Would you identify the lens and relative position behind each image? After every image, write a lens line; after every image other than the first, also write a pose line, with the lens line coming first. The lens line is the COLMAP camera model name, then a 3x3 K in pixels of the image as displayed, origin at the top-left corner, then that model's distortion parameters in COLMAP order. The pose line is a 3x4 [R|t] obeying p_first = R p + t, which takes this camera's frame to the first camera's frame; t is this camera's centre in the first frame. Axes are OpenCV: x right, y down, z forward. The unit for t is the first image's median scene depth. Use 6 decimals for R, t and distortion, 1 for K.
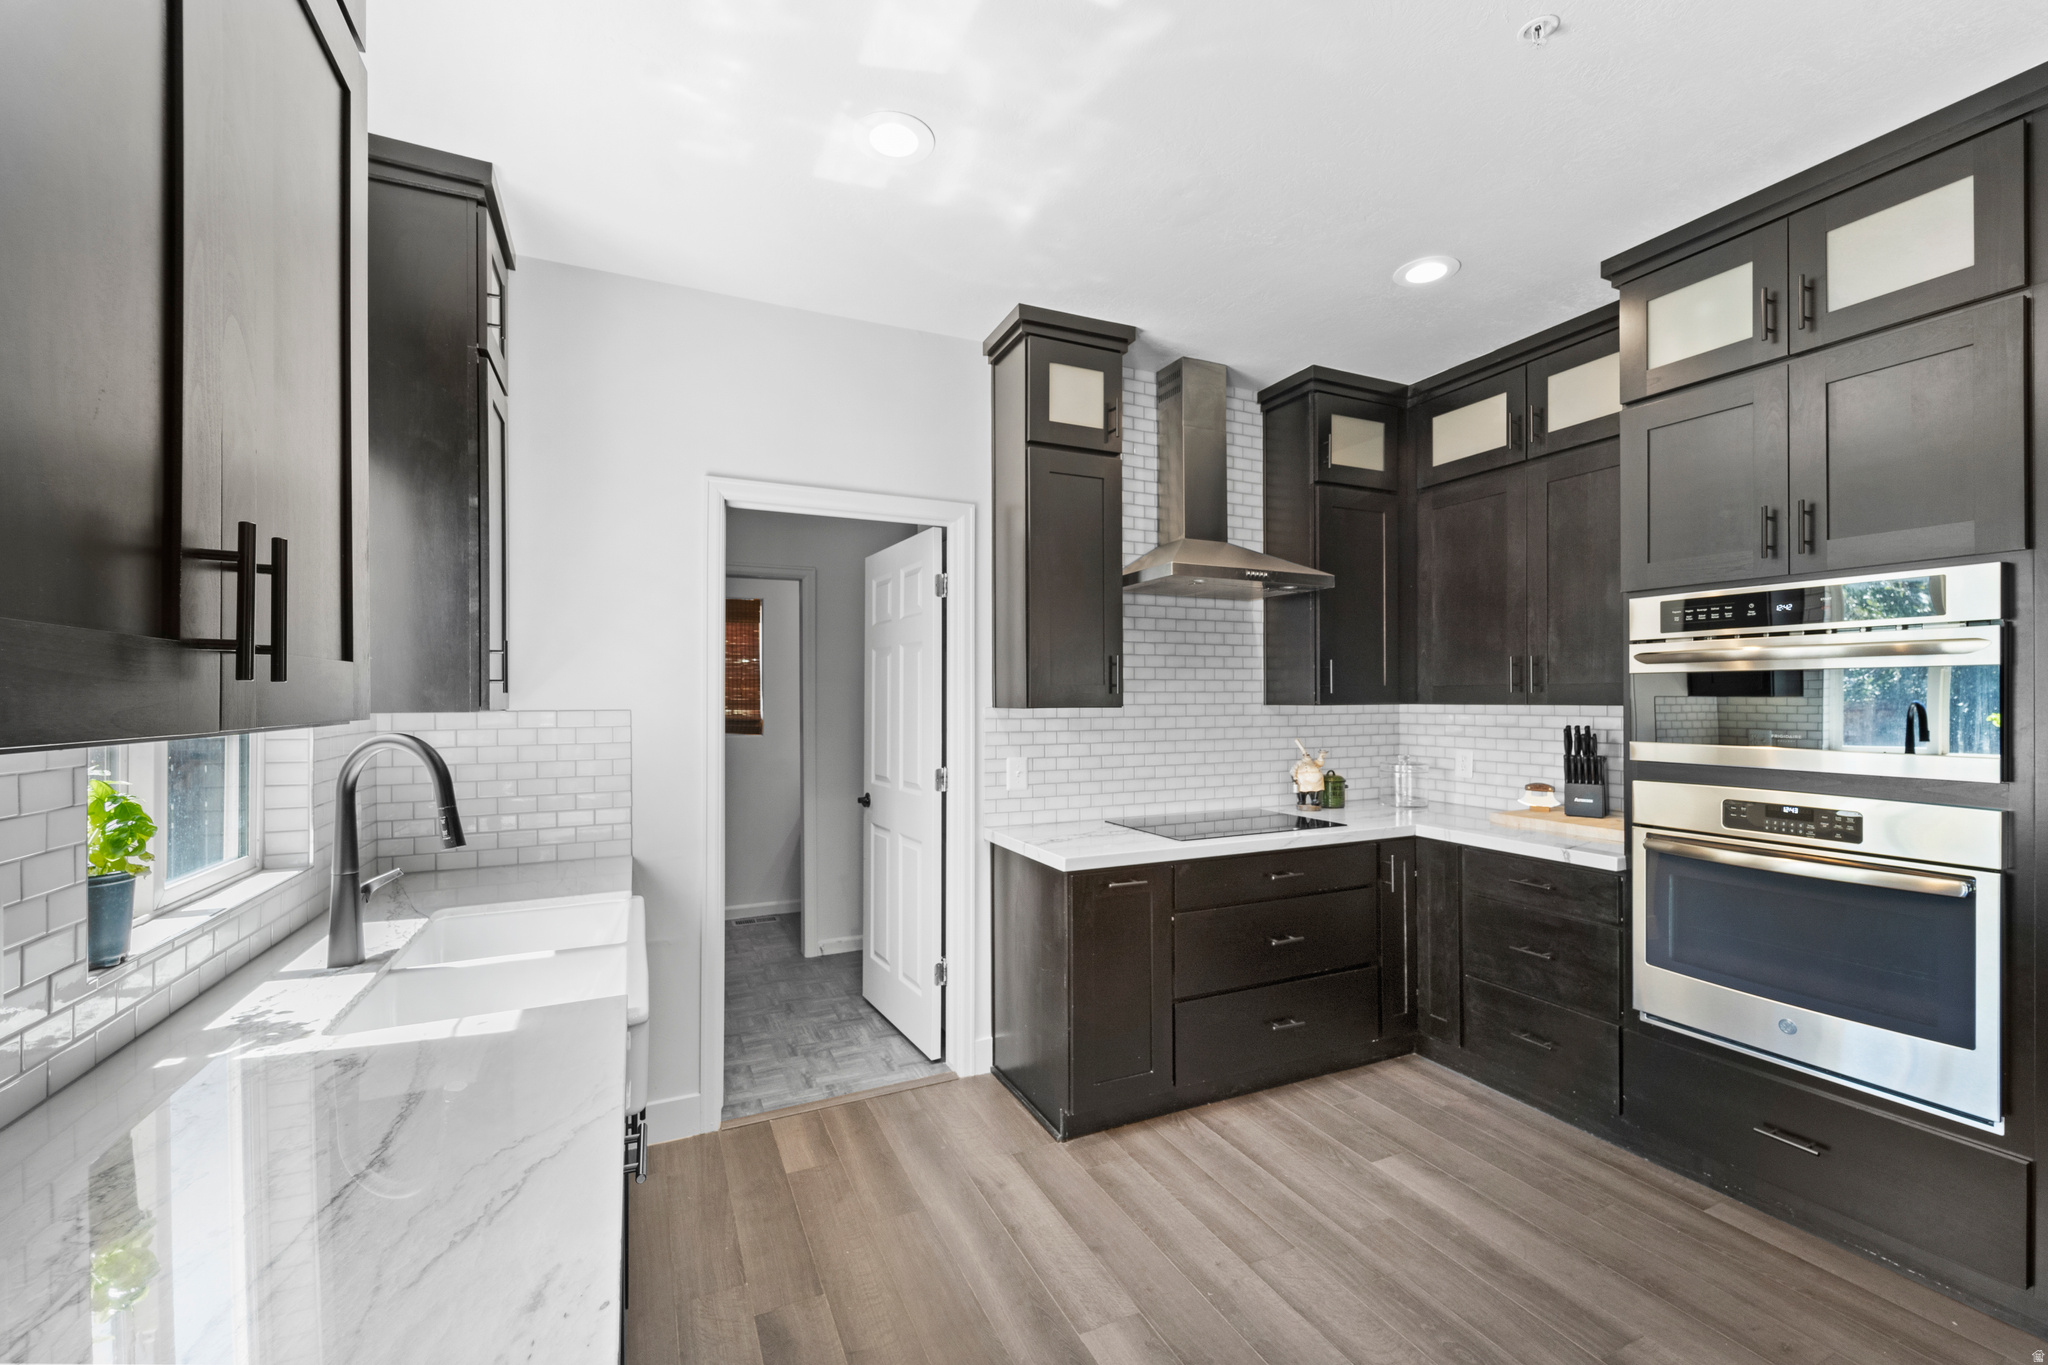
lens RADIAL K [[845.0, 0, 1027.2], [0, 845.0, 697.5], [0, 0, 1]] dist [0.001079, -0.000471]
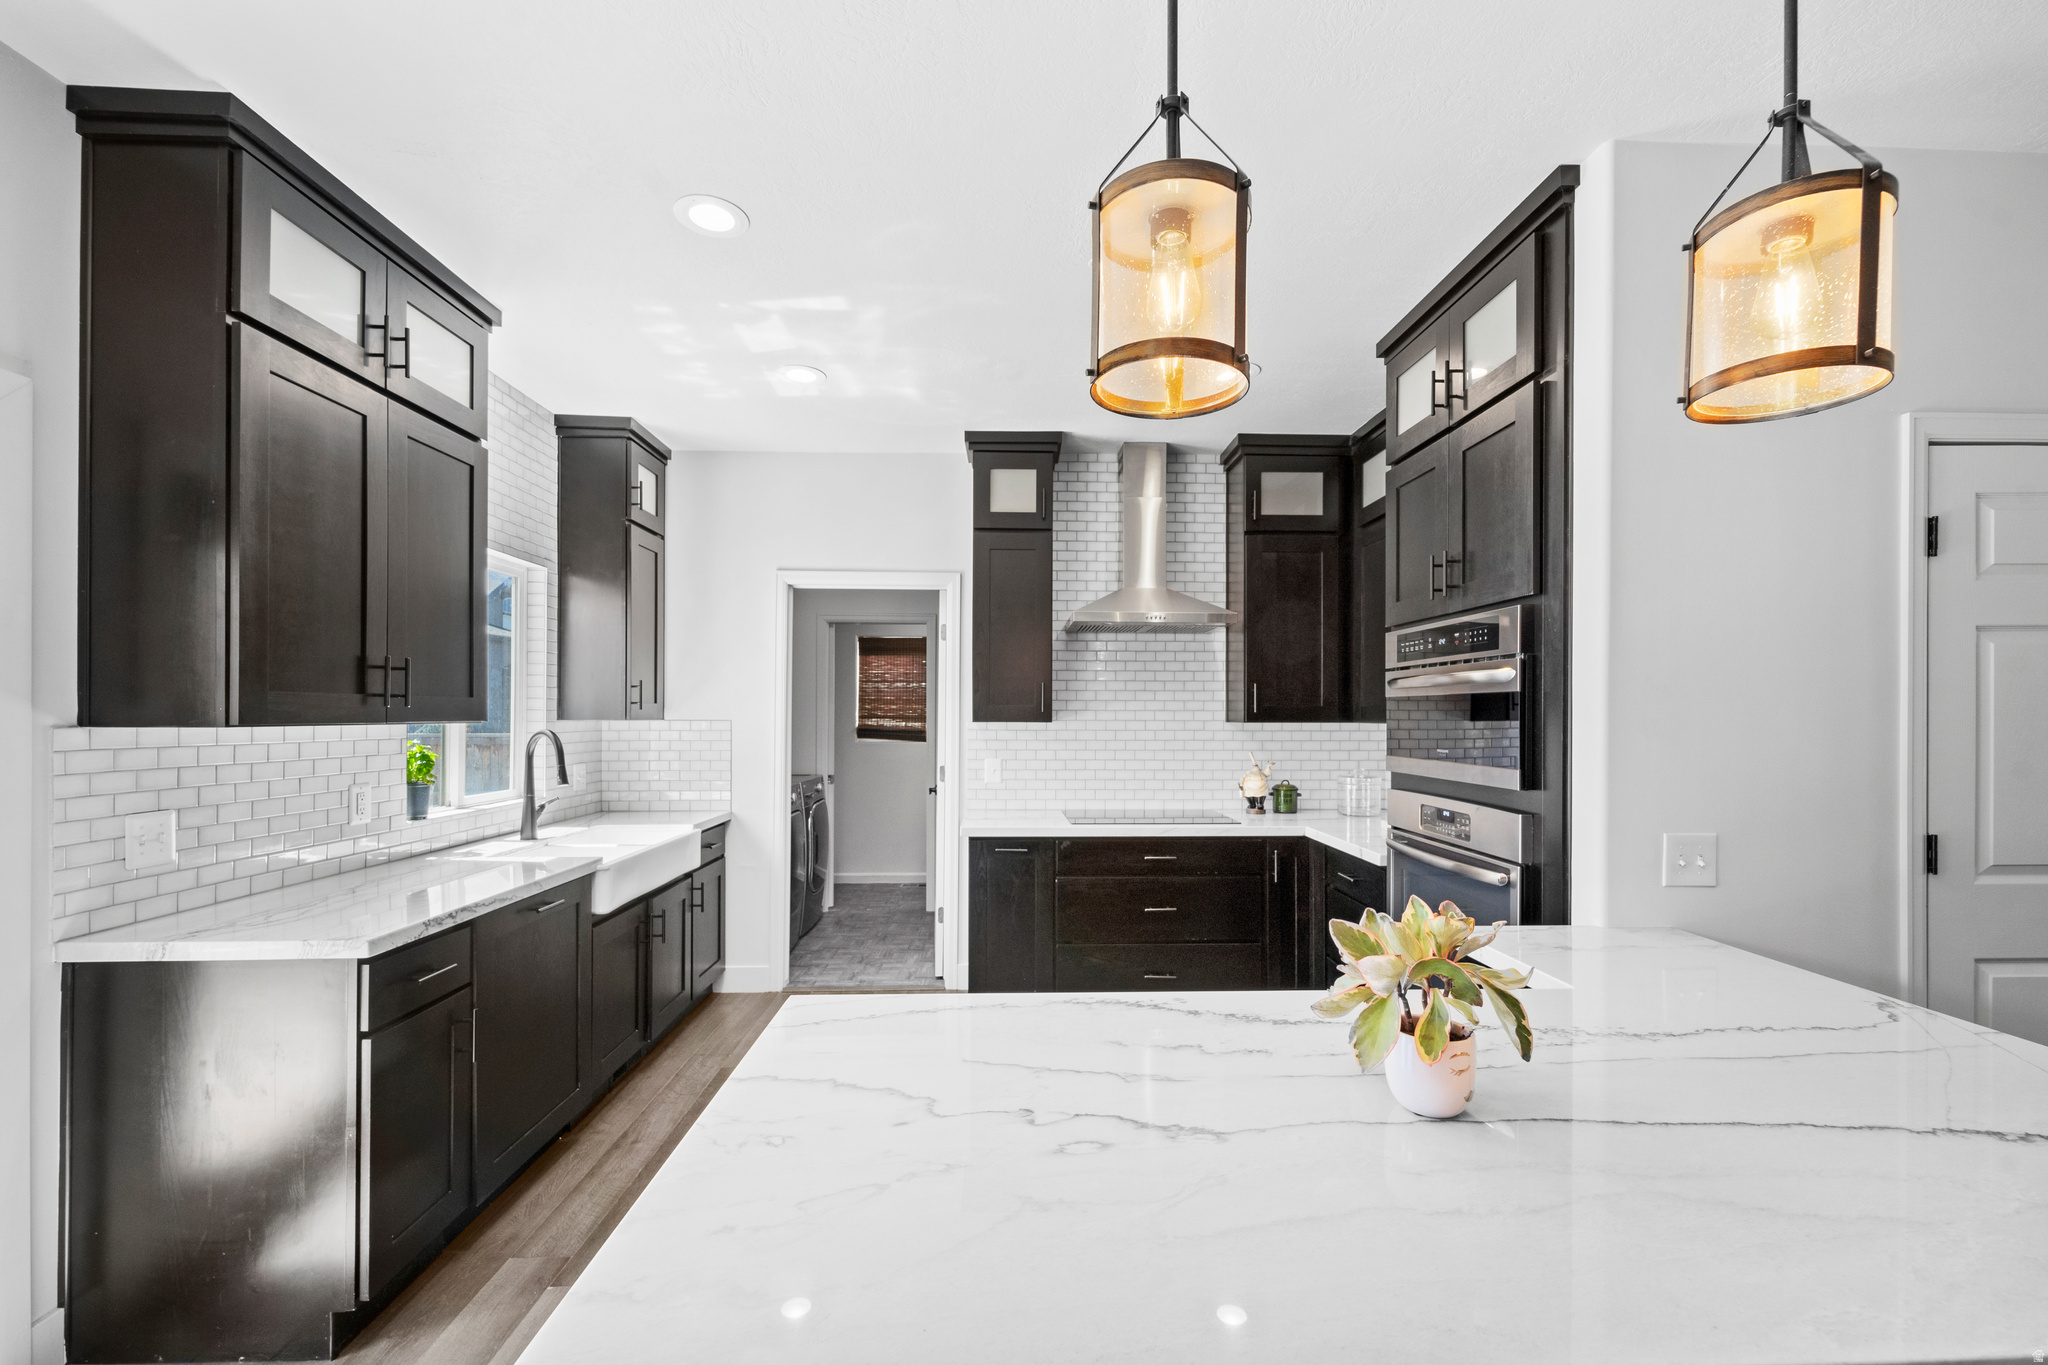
lens RADIAL K [[847.1, 0, 1024.8], [0, 847.1, 711.3], [0, 0, 1]] dist [0.000805, -0.000003]
pose [[0.917099, 0.004739, -0.398630, 0.561344], [-0.006185, 0.999978, -0.002343, -0.001646], [0.398611, 0.004614, 0.917109, -0.209732]]
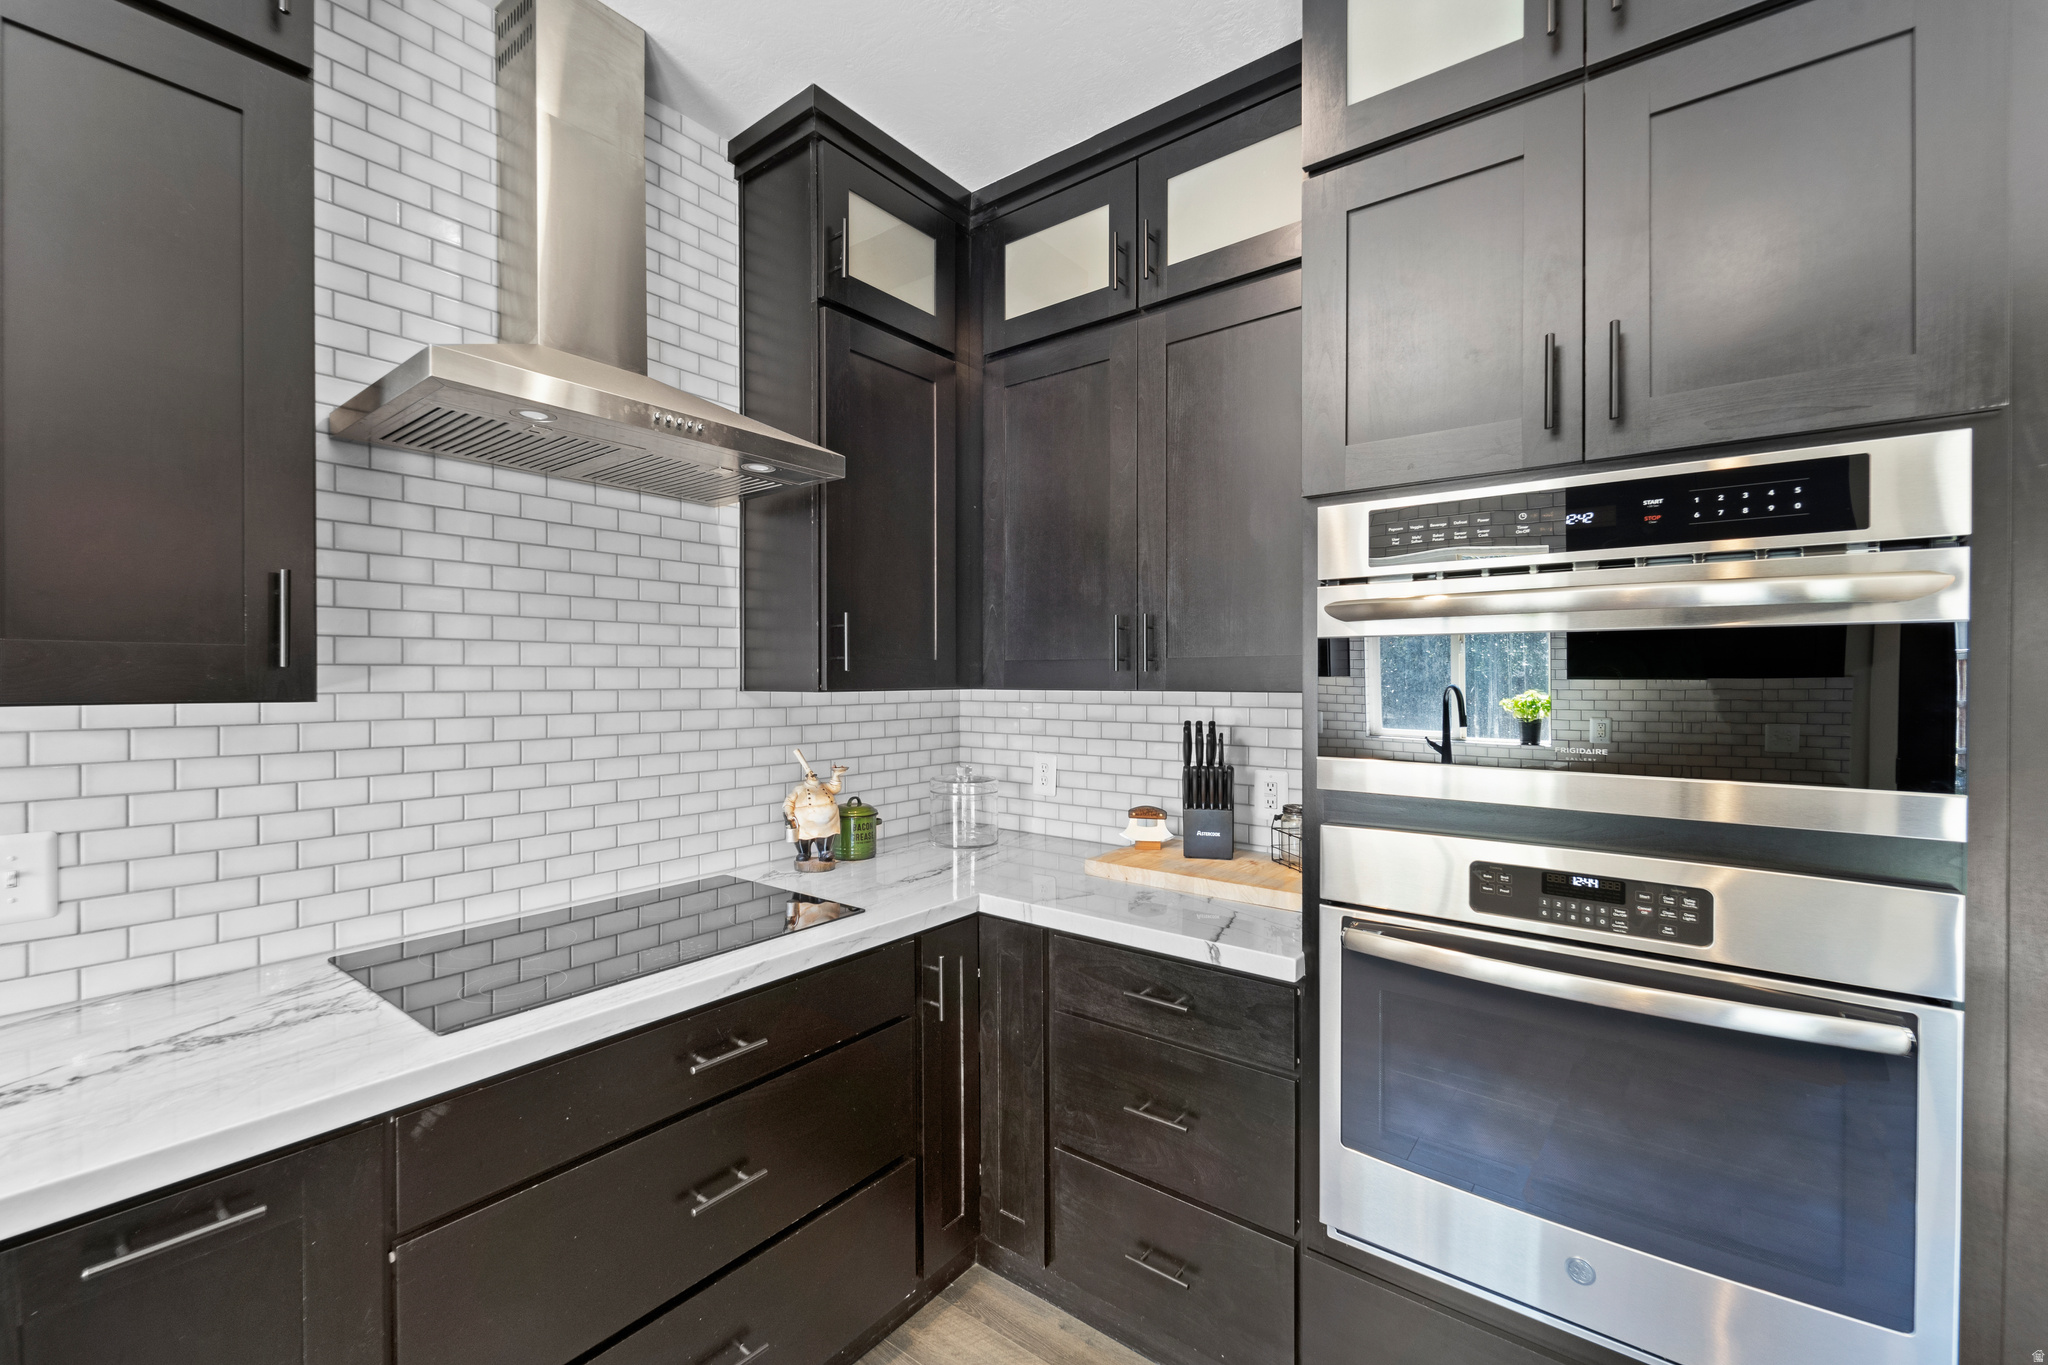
lens RADIAL K [[848.4, 0, 1024.0], [0, 848.4, 682.5], [0, 0, 1]] dist [0.000262, -0.000010]
pose [[0.889325, 0.000526, 0.457276, 0.213960], [-0.003005, 0.999984, 0.004694, -0.000224], [-0.457266, -0.005549, 0.889313, 0.453007]]
